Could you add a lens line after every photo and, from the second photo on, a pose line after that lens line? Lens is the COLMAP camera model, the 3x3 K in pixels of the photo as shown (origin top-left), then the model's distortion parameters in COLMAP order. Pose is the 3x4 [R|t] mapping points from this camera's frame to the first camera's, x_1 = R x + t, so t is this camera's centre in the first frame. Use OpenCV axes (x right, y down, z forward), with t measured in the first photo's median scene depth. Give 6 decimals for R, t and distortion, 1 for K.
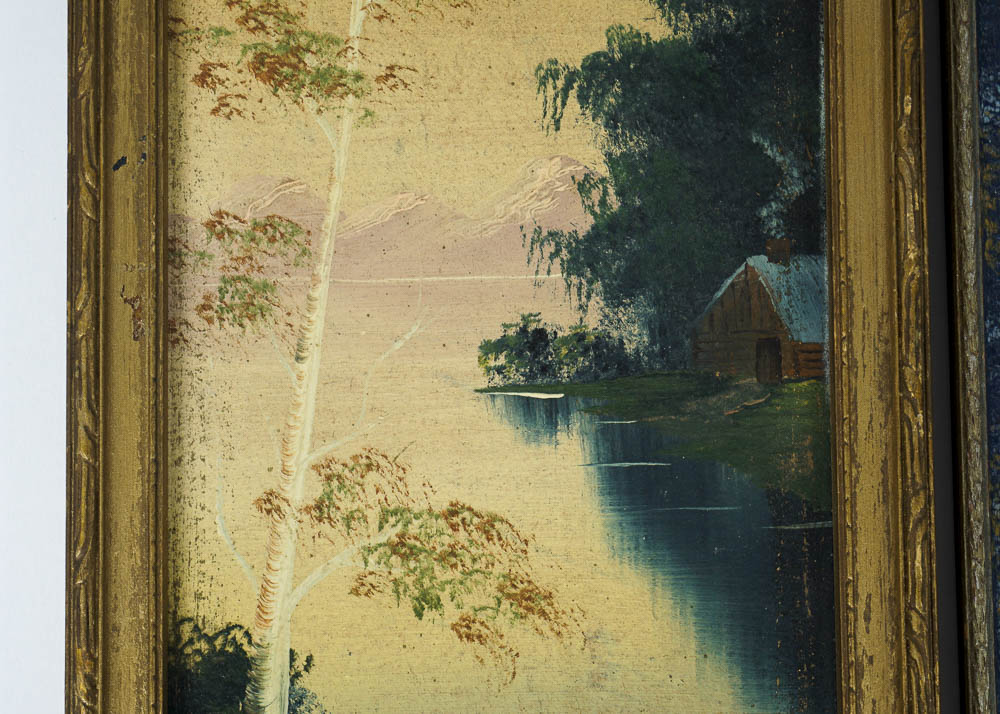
lens RADIAL K [[1923.4, 0, 497.2], [0, 1923.4, 361.9], [0, 0, 1]] dist [0.087208, 0.000000]
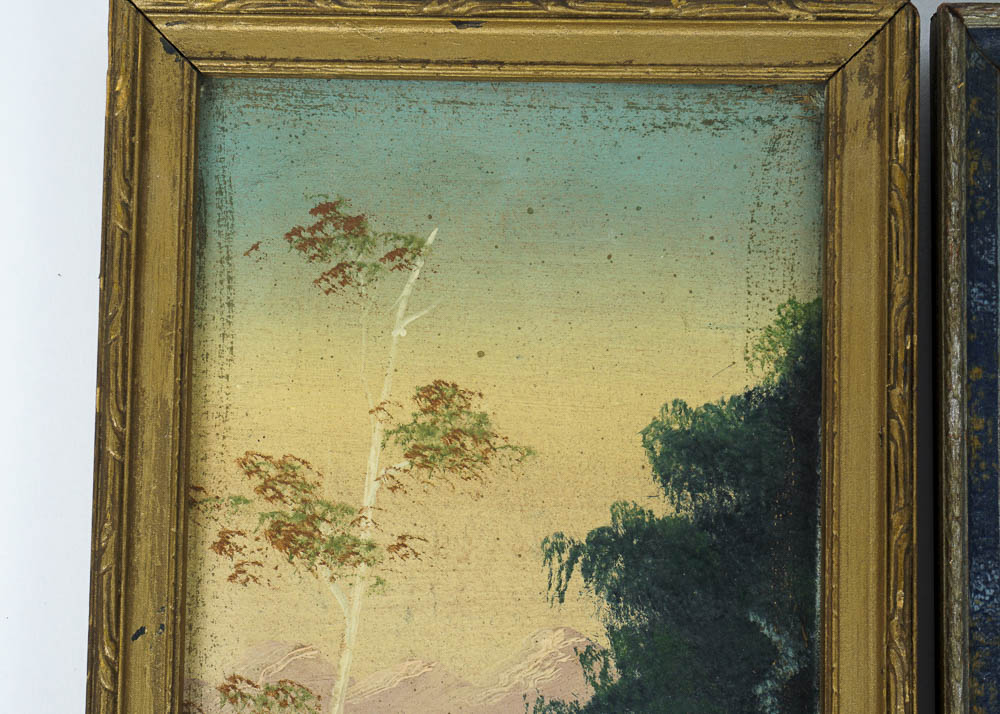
lens RADIAL K [[1825.6, 0, 496.8], [0, 1825.6, 354.3], [0, 0, 1]] dist [0.072743, 0.000000]
pose [[0.999678, 0.024930, -0.004796, -0.001249], [-0.024861, 0.999595, 0.013822, -0.149577], [0.005138, -0.013698, 0.999893, 0.010438]]
